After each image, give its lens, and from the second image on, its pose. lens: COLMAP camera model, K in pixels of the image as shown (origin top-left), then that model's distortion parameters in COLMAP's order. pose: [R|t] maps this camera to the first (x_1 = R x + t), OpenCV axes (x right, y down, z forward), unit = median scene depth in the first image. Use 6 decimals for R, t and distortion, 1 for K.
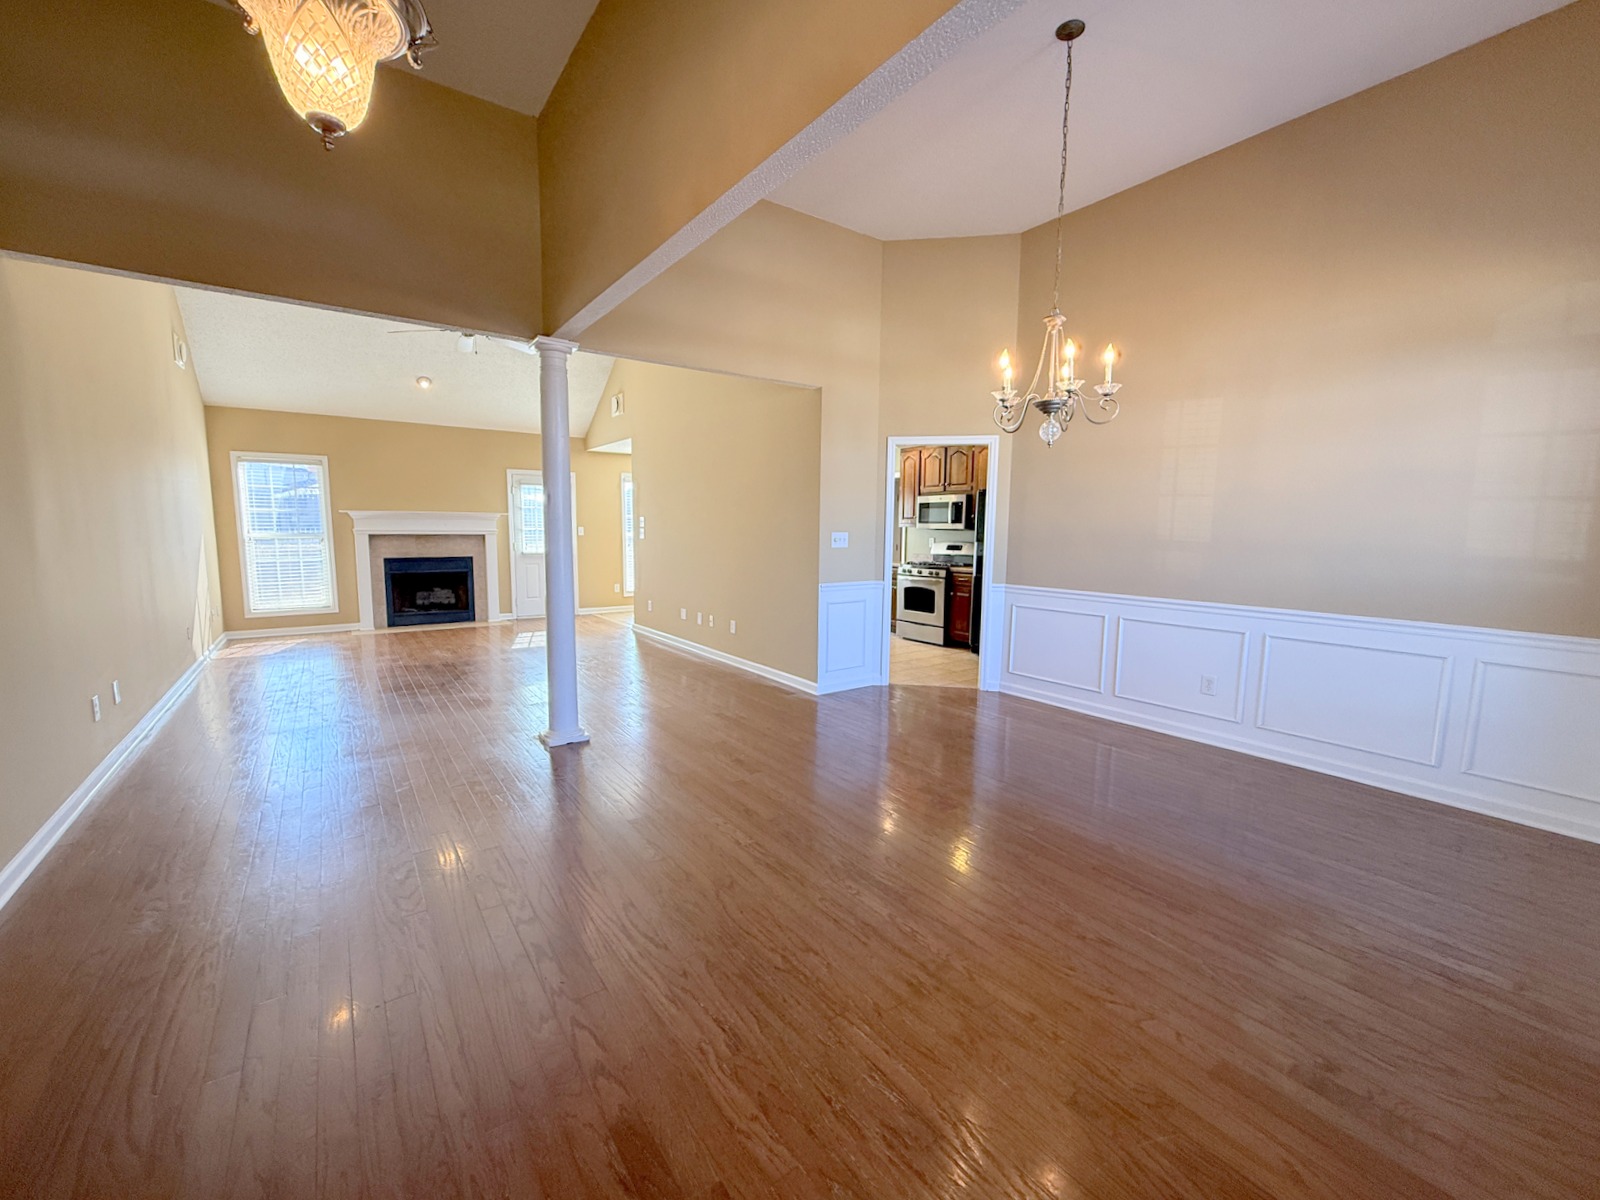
lens RADIAL K [[650.5, 0, 795.7], [0, 650.5, 601.8], [0, 0, 1]] dist [-0.000687, -0.000152]
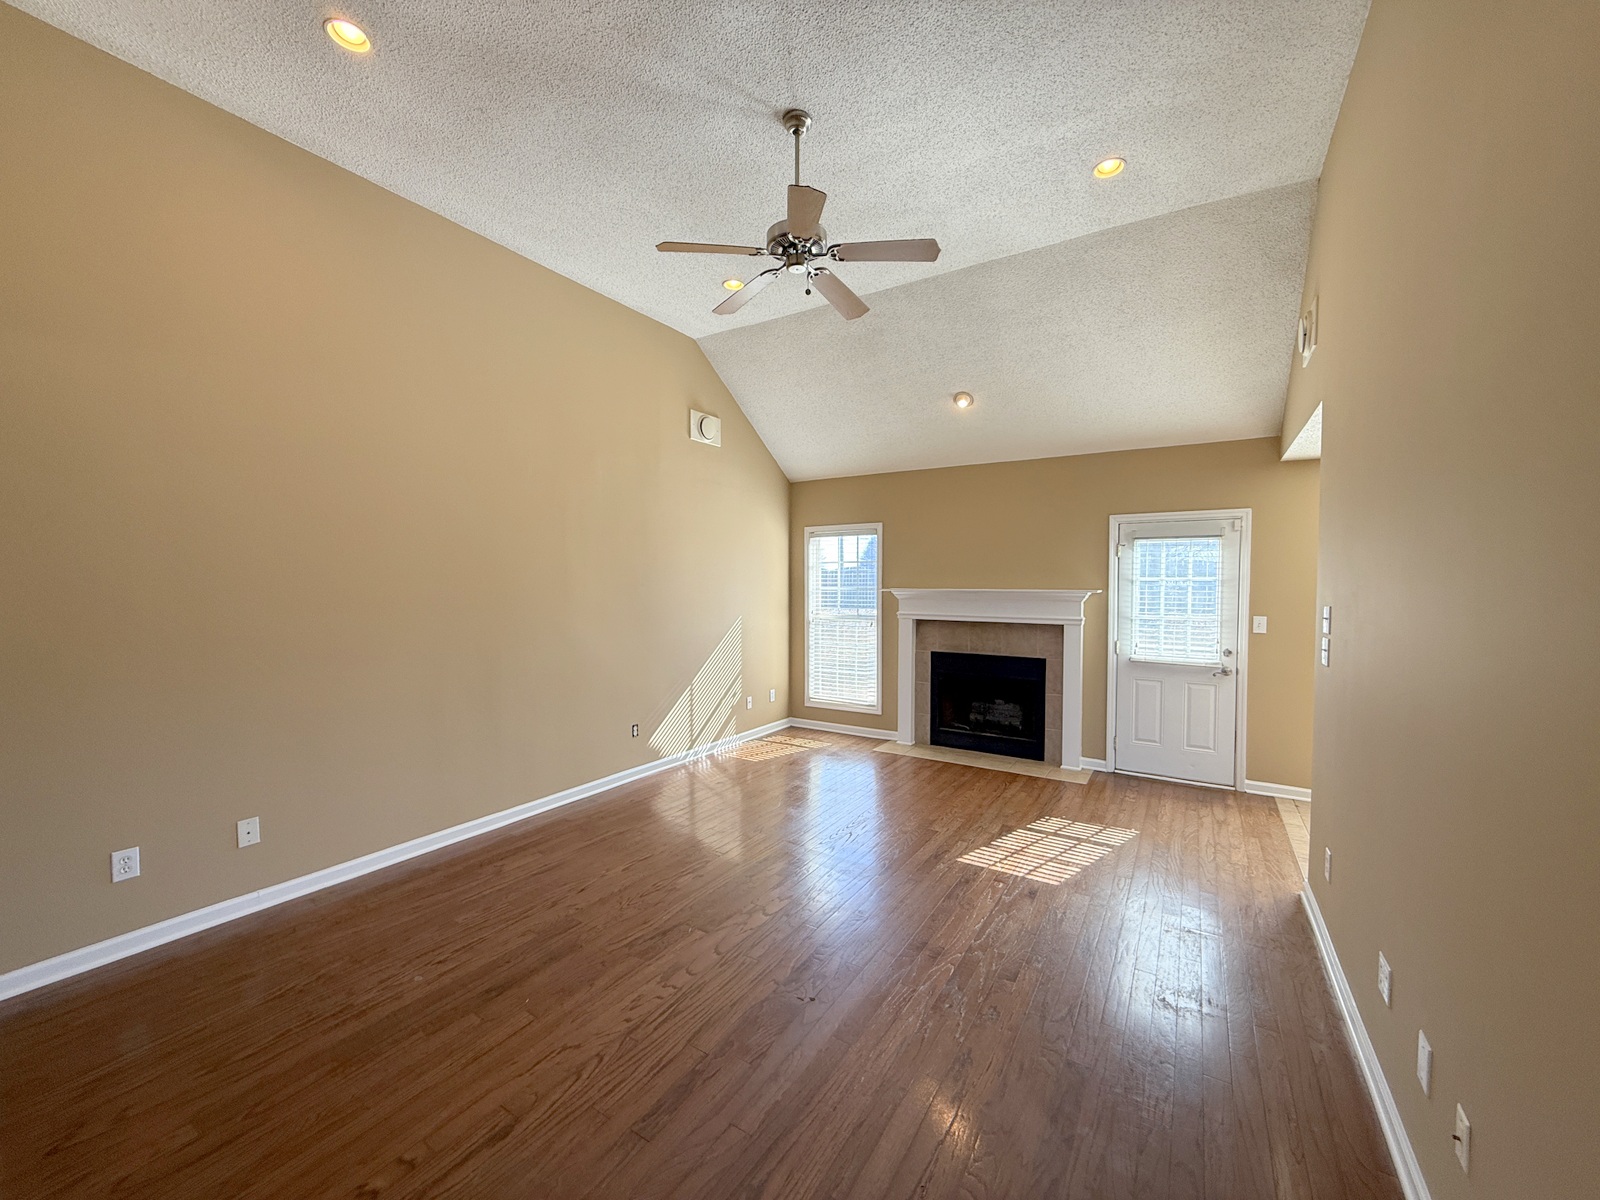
lens RADIAL K [[640.4, 0, 792.5], [0, 640.4, 597.5], [0, 0, 1]] dist [0.002295, 0.000019]
pose [[0.376240, 0.013577, -0.926423, -0.018254], [-0.105823, 0.993979, -0.028410, -0.101445], [0.920459, 0.108726, 0.375411, 0.640083]]
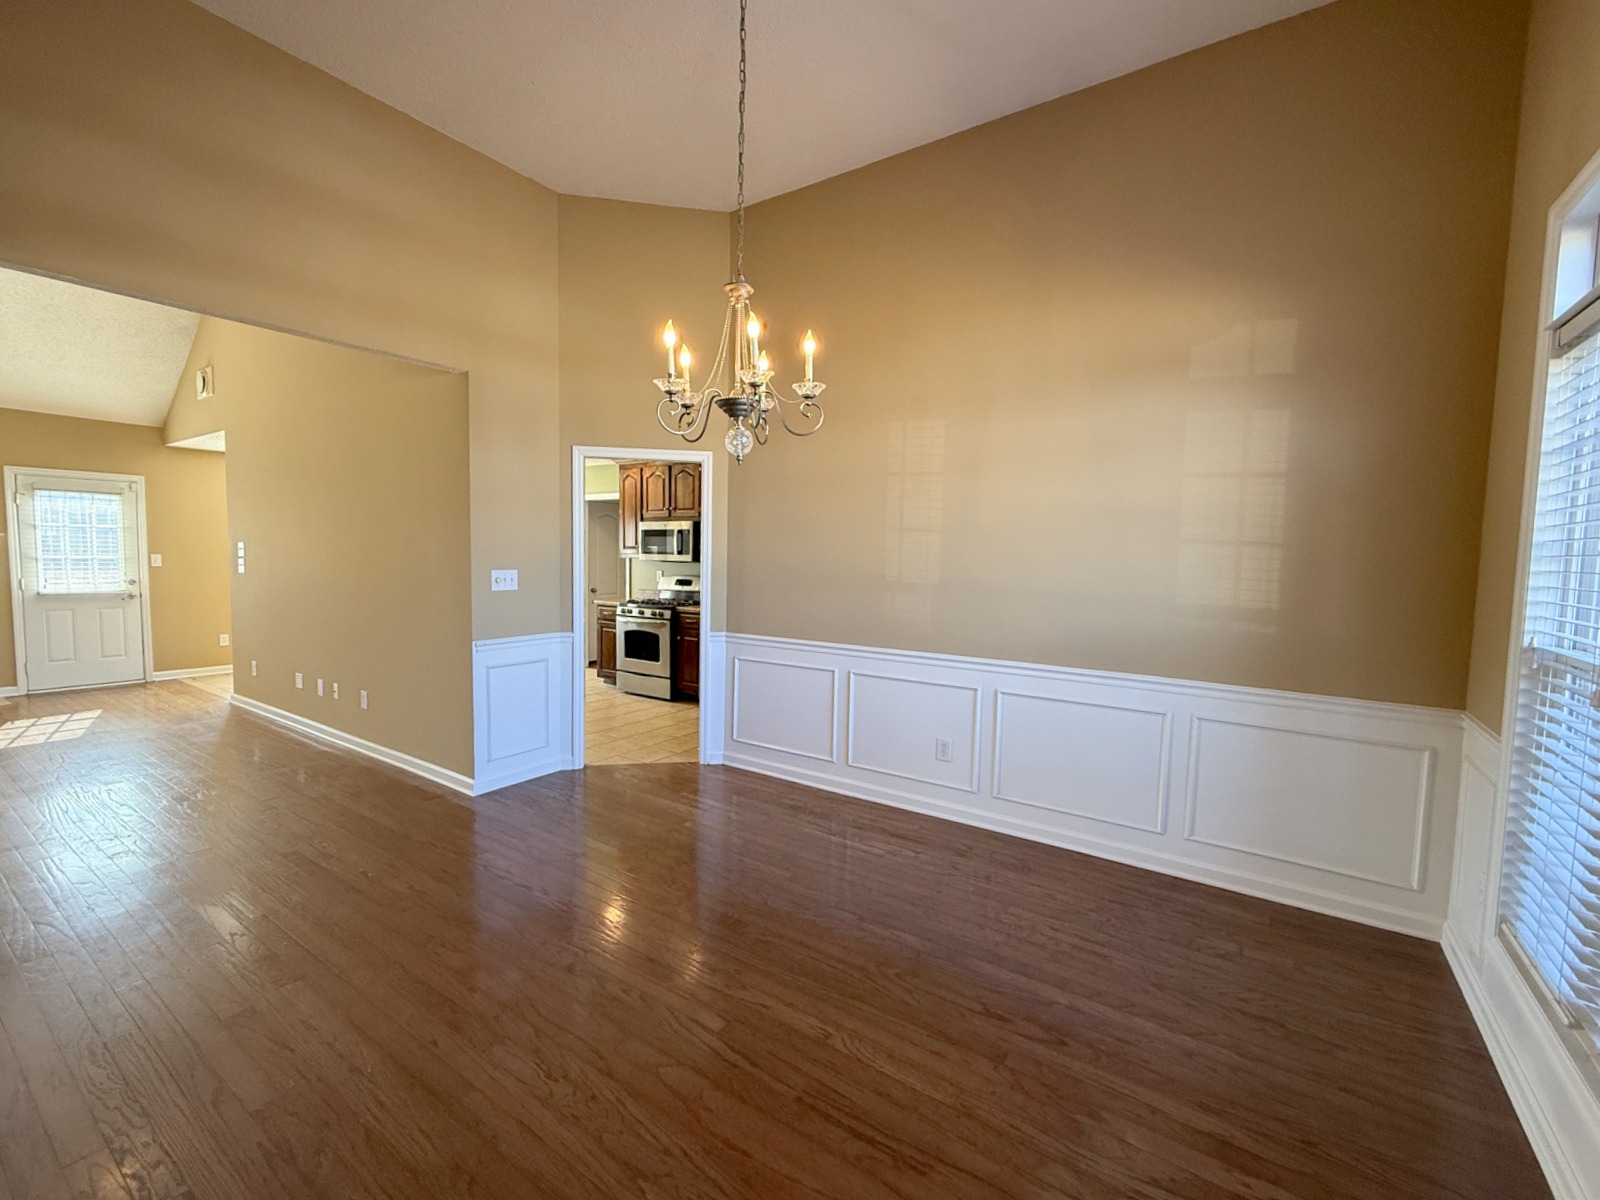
lens RADIAL K [[681.5, 0, 793.2], [0, 681.5, 603.1], [0, 0, 1]] dist [-0.000624, -0.000034]
pose [[0.940549, -0.017614, 0.339200, 0.080286], [0.030600, 0.998988, -0.032973, -0.023796], [-0.338276, 0.041392, 0.940136, 0.116896]]
